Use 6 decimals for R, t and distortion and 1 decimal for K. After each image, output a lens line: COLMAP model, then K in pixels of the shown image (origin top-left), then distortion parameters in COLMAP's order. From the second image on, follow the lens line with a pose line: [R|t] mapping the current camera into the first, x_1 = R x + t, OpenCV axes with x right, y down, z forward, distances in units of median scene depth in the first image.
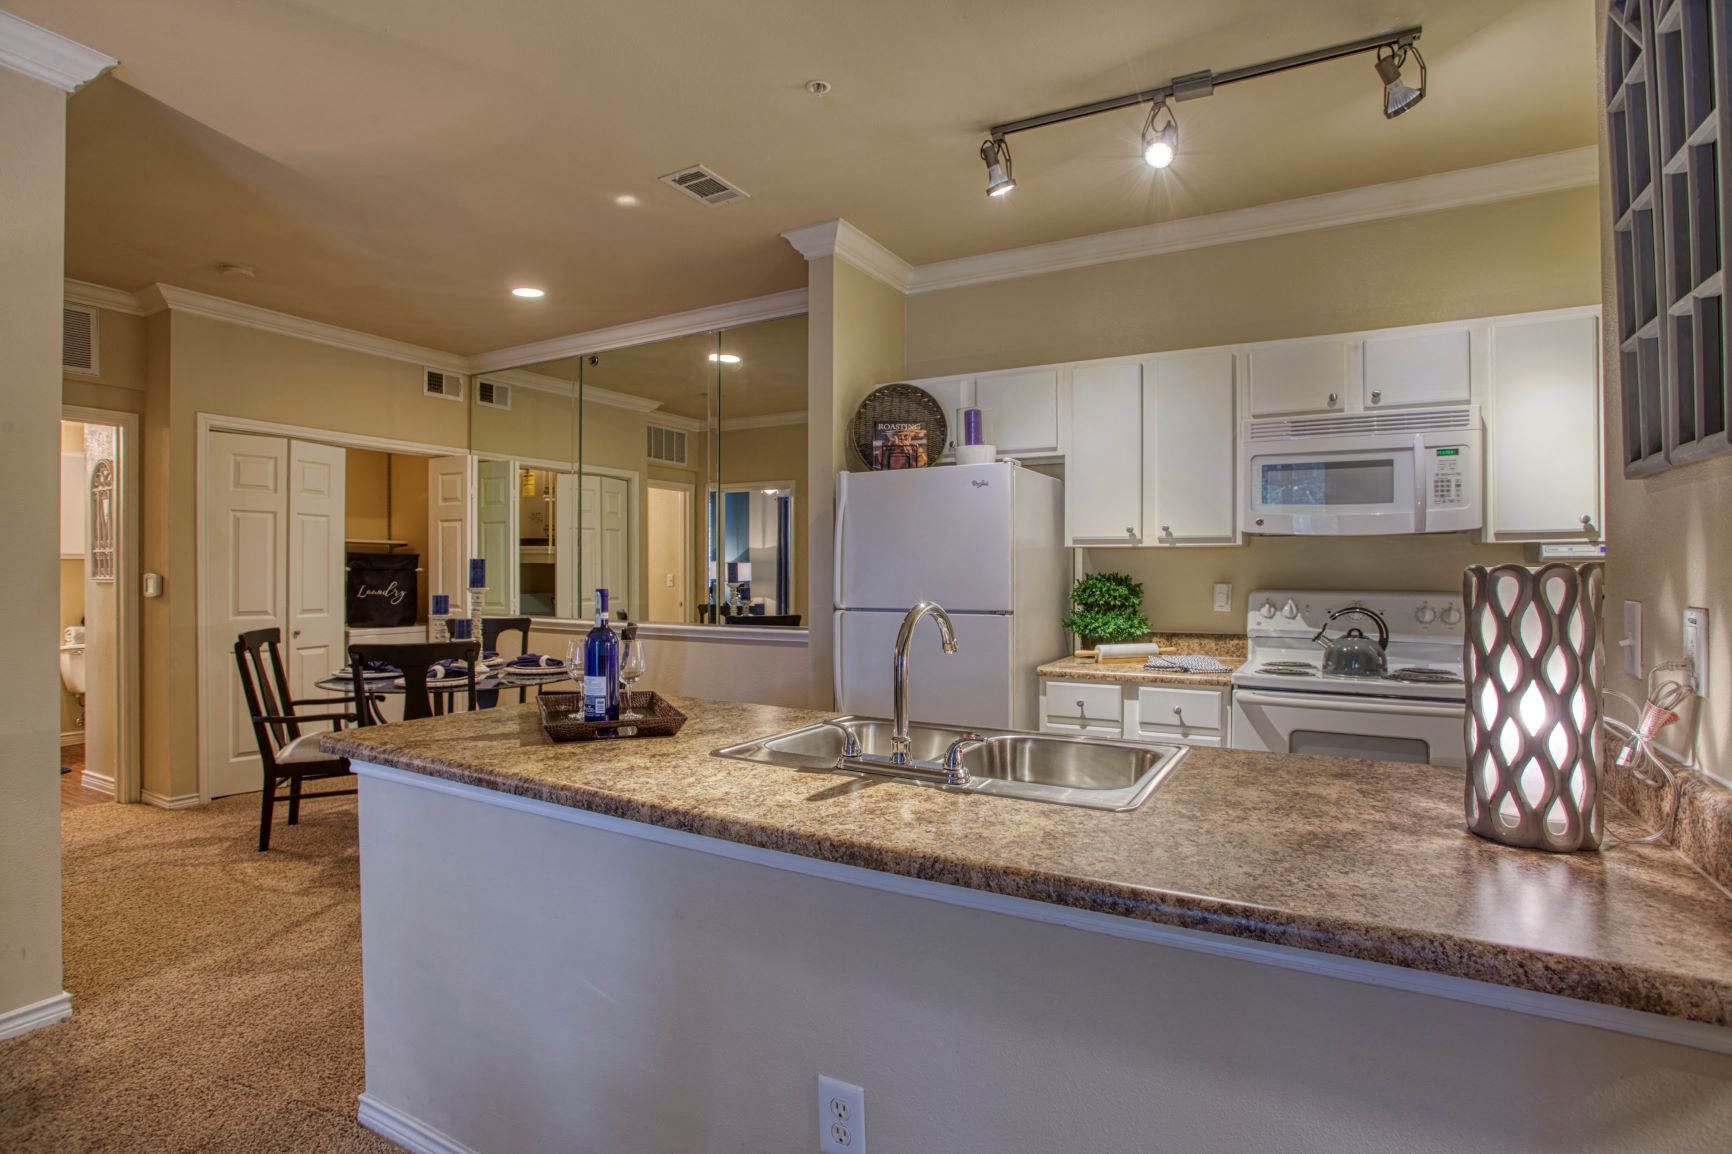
lens RADIAL K [[851.5, 0, 901.3], [0, 851.5, 570.5], [0, 0, 1]] dist [-0.076315, 0.035016]
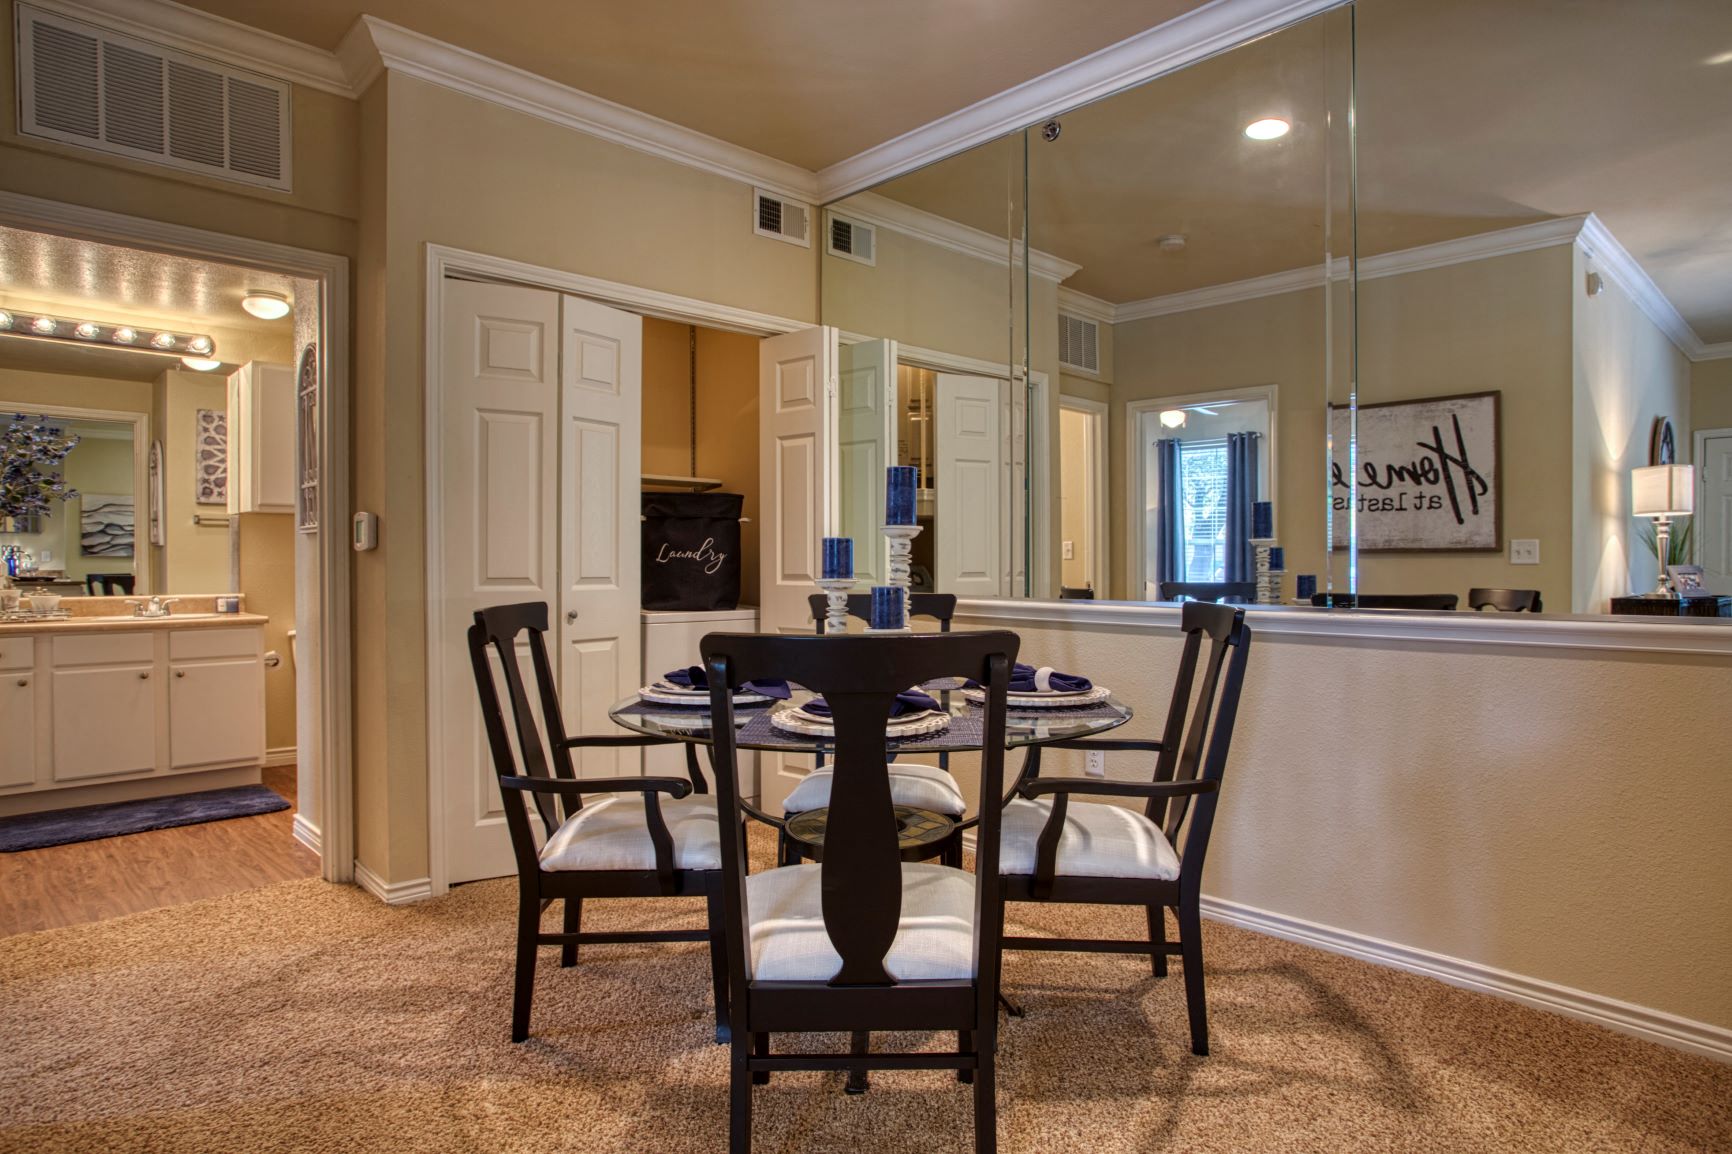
lens RADIAL K [[1008.2, 0, 929.9], [0, 1008.2, 576.5], [0, 0, 1]] dist [-0.075375, 0.069269]
pose [[0.961064, 0.007220, -0.276233, -0.308087], [-0.003049, 0.999875, 0.015527, 0.038572], [0.276310, -0.014080, 0.960965, 0.408104]]
